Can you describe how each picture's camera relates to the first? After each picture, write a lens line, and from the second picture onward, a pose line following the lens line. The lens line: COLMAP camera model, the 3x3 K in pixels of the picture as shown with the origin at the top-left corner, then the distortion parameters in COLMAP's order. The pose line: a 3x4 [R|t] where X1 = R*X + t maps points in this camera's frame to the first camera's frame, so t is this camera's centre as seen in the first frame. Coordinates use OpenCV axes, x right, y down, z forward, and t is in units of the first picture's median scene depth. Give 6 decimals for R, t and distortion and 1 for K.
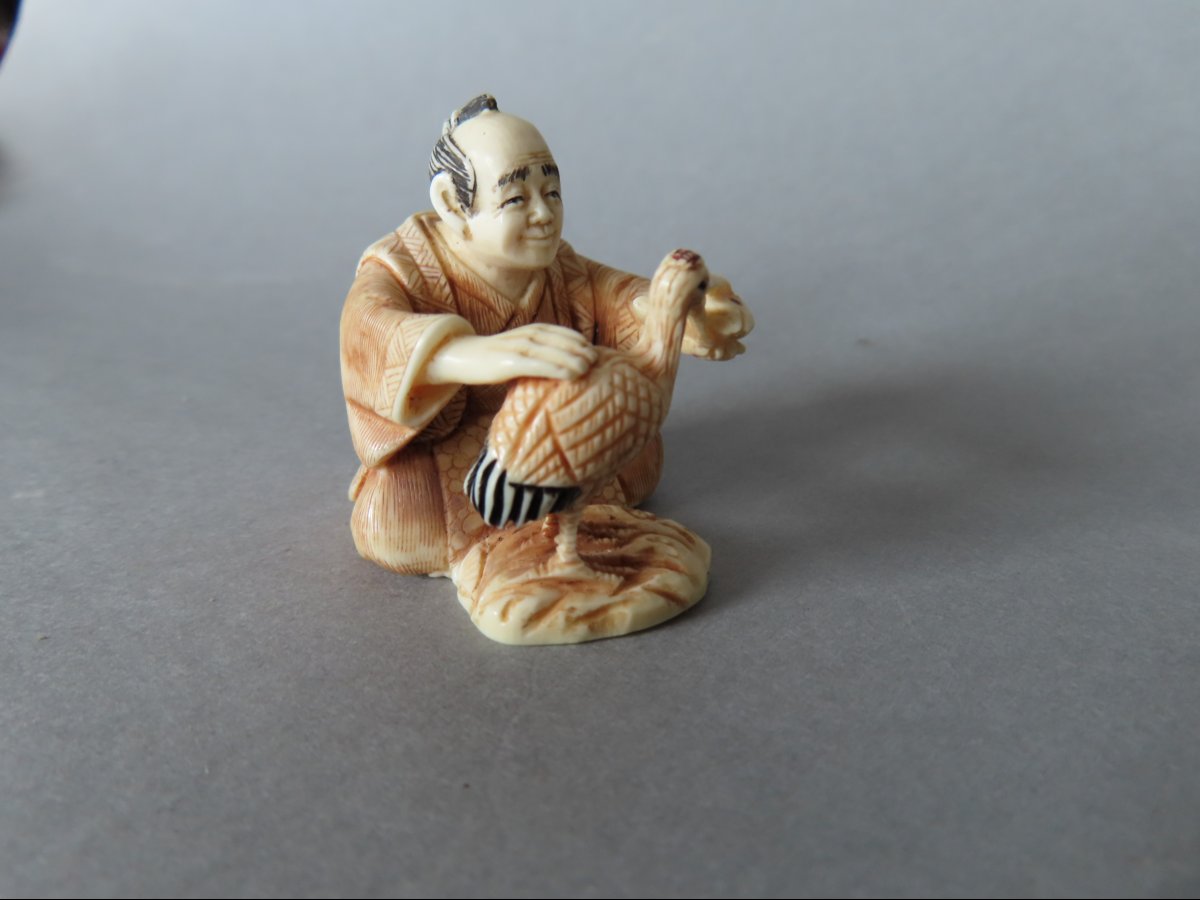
lens RADIAL K [[868.6, 0, 600.0], [0, 868.6, 450.0], [0, 0, 1]] dist [0.043526, -0.042894]
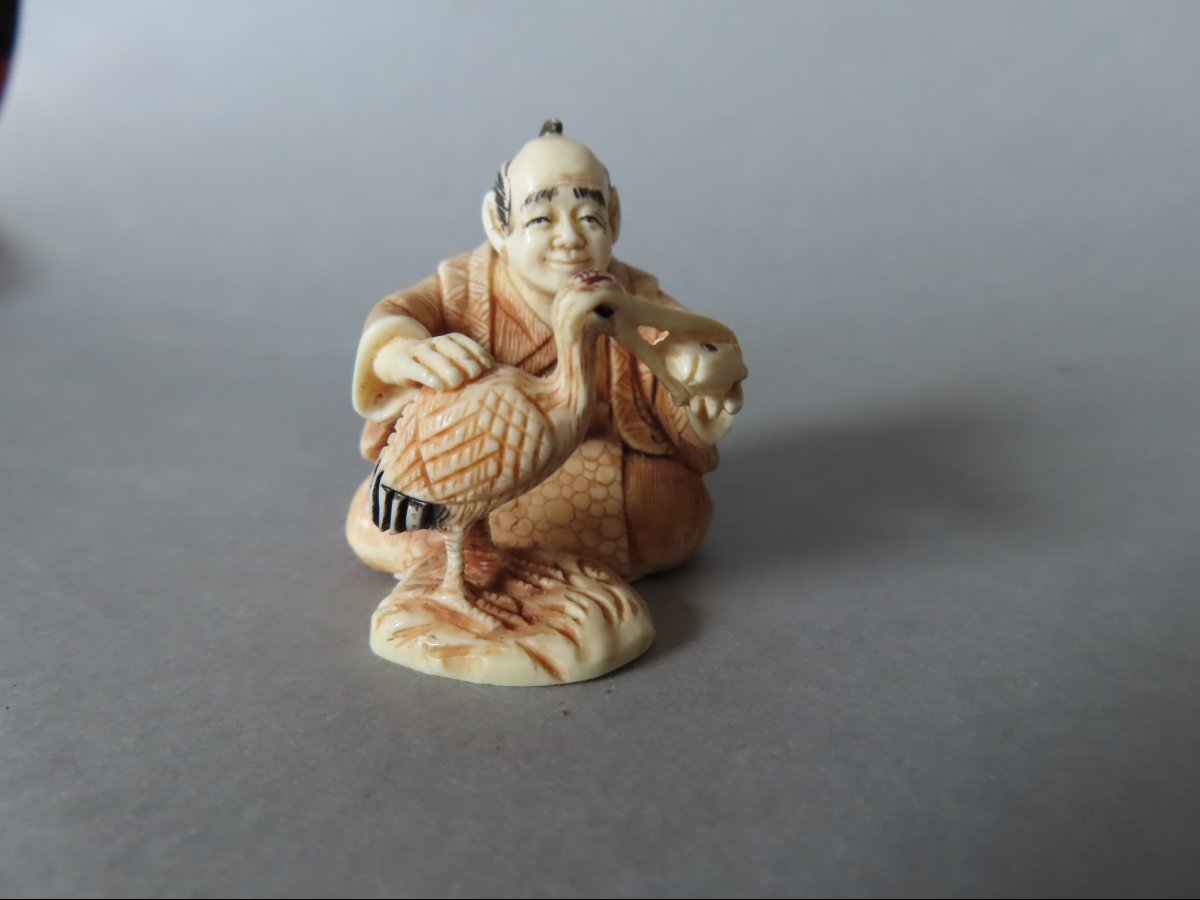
lens RADIAL K [[868.6, 0, 600.0], [0, 868.6, 450.0], [0, 0, 1]] dist [0.043526, -0.042894]
pose [[0.838699, 0.181755, -0.513370, 0.505559], [-0.229706, 0.972770, -0.030871, -0.022292], [0.493780, 0.143816, 0.857612, 0.234433]]
